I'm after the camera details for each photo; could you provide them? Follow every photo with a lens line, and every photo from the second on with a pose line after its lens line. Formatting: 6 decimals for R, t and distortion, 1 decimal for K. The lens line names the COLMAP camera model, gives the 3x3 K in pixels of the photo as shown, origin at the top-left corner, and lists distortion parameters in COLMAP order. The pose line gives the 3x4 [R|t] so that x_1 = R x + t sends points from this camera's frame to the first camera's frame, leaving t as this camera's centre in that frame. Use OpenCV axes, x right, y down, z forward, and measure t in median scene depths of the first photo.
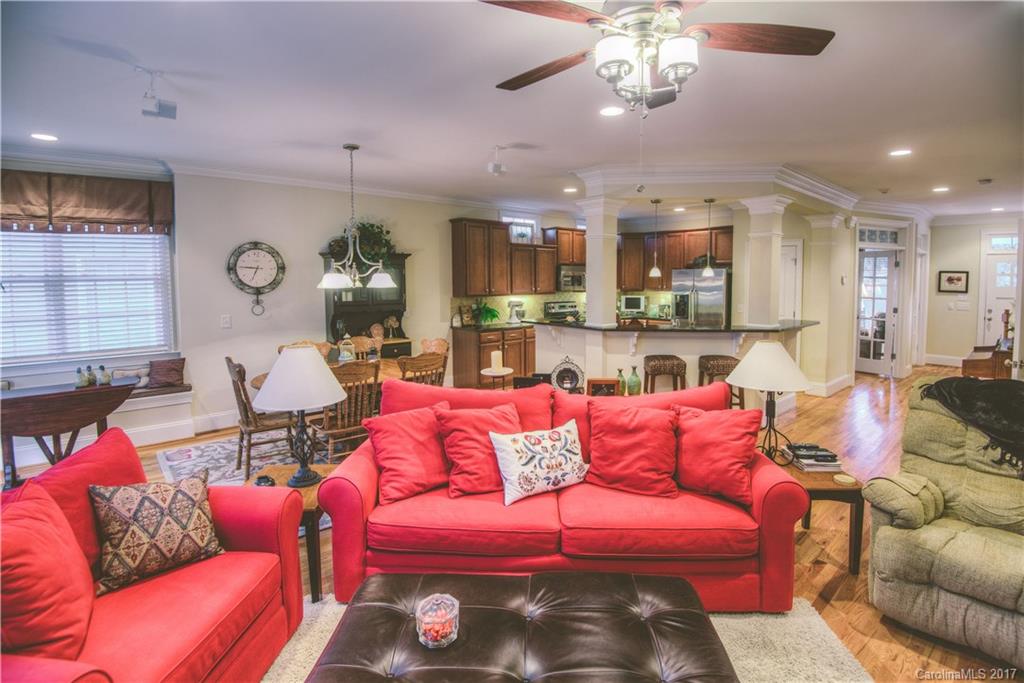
lens RADIAL K [[488.2, 0, 514.3], [0, 488.2, 316.2], [0, 0, 1]] dist [-0.057947, -0.000891]
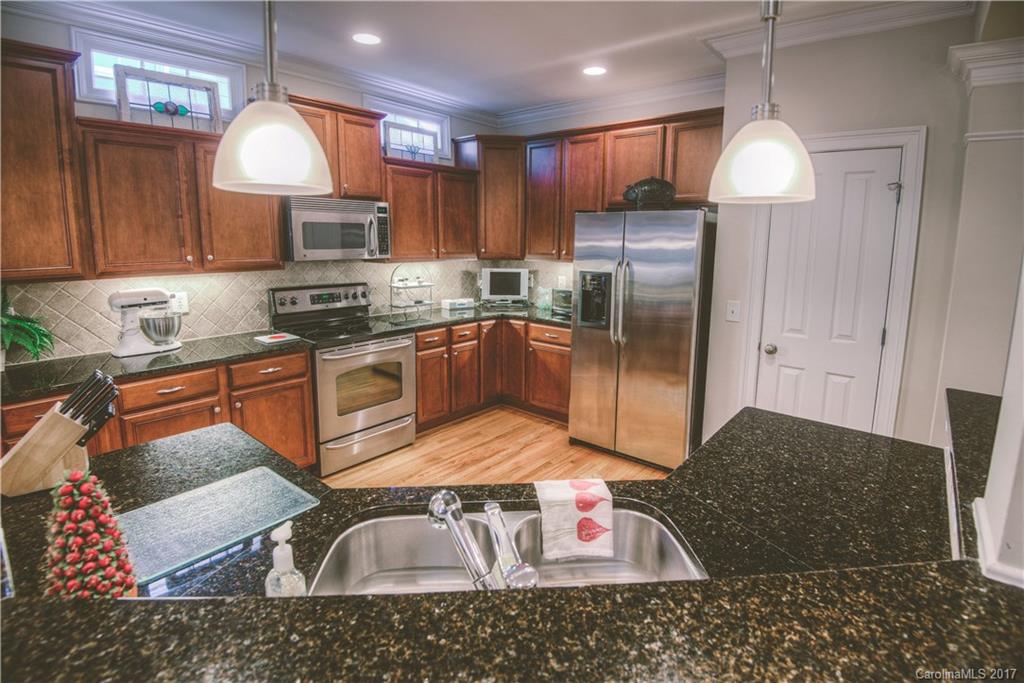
lens RADIAL K [[488.2, 0, 514.3], [0, 488.2, 316.2], [0, 0, 1]] dist [-0.057947, -0.000891]
pose [[0.989999, -0.008158, 0.140839, 0.207539], [-0.003145, 0.996802, 0.079844, -0.037764], [-0.141040, -0.079488, 0.986808, 0.567940]]
